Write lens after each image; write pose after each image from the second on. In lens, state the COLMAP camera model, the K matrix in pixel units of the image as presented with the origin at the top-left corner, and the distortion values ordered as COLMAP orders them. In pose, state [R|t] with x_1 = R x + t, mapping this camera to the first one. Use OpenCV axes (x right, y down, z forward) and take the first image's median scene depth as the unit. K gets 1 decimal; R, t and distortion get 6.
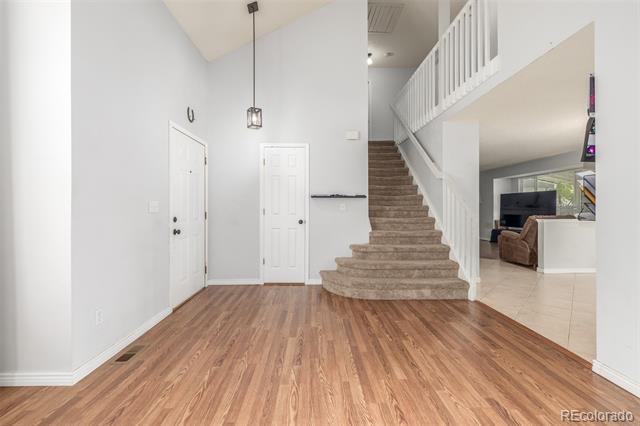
lens RADIAL K [[274.6, 0, 317.9], [0, 274.6, 208.1], [0, 0, 1]] dist [-0.000190, 0.000127]
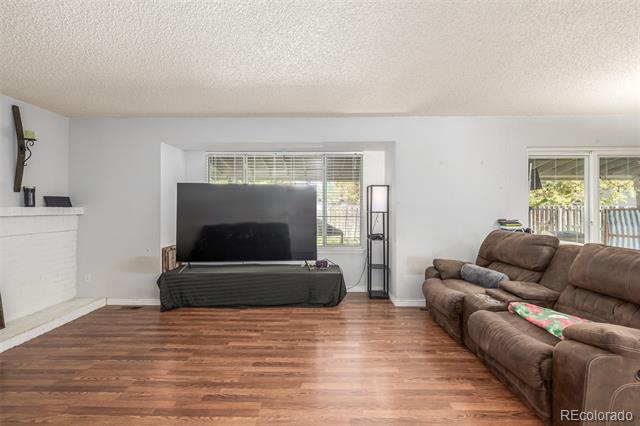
lens RADIAL K [[270.9, 0, 317.6], [0, 270.9, 207.3], [0, 0, 1]] dist [0.001775, 0.000334]
pose [[0.030504, 0.003763, 0.999528, 0.837407], [-0.004361, 0.999984, -0.003632, -0.041353], [-0.999525, -0.004248, 0.030520, 2.399319]]
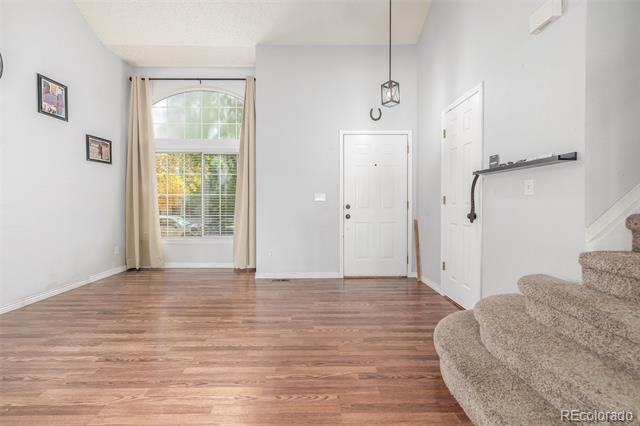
lens RADIAL K [[268.5, 0, 312.7], [0, 268.5, 208.1], [0, 0, 1]] dist [-0.000645, -0.000295]
pose [[-0.013220, 0.014773, -0.999803, 0.748410], [0.003998, 0.999884, 0.014721, 0.030585], [0.999905, -0.003803, -0.013278, 0.892371]]
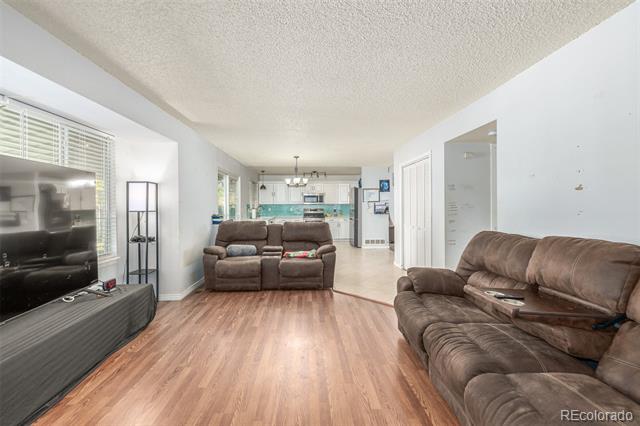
lens RADIAL K [[270.9, 0, 317.6], [0, 270.9, 207.3], [0, 0, 1]] dist [0.001775, 0.000334]
pose [[-0.999782, 0.004186, -0.020471, 1.411022], [0.004227, 0.999989, -0.001991, -0.036550], [0.020462, -0.002077, -0.999788, 3.331181]]
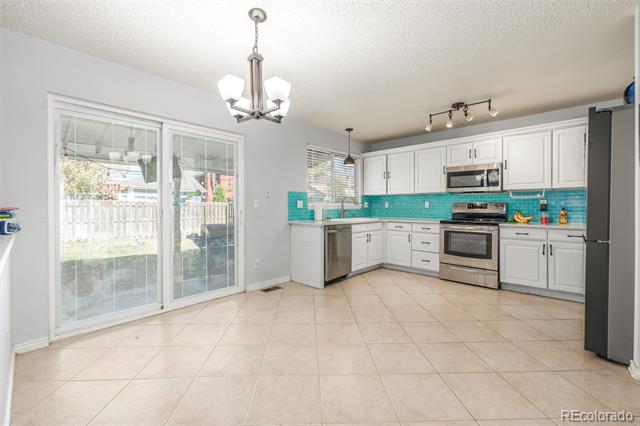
lens RADIAL K [[270.8, 0, 316.5], [0, 270.8, 211.3], [0, 0, 1]] dist [0.000425, -0.000003]
pose [[-0.717013, -0.009952, 0.696988, 1.001463], [-0.000732, 0.999908, 0.013525, 0.000120], [-0.697059, 0.009188, -0.716955, 1.549166]]
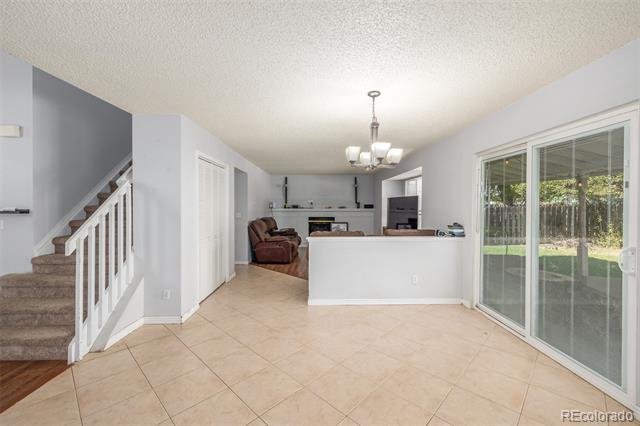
lens RADIAL K [[270.9, 0, 317.6], [0, 270.9, 207.3], [0, 0, 1]] dist [0.001775, 0.000334]
pose [[0.999974, 0.002163, -0.006880, 1.357193], [-0.002089, 0.999940, 0.010795, -0.087452], [0.006903, -0.010780, 0.999918, 0.342695]]
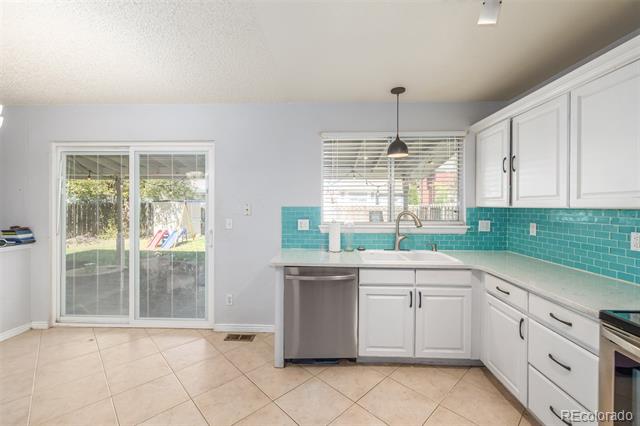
lens RADIAL K [[270.9, 0, 317.6], [0, 270.9, 207.3], [0, 0, 1]] dist [0.001775, 0.000334]
pose [[0.051790, -0.007799, 0.998628, 1.091331], [-0.009142, 0.999924, 0.008284, -0.086515], [-0.998616, -0.009558, 0.051715, 0.509121]]
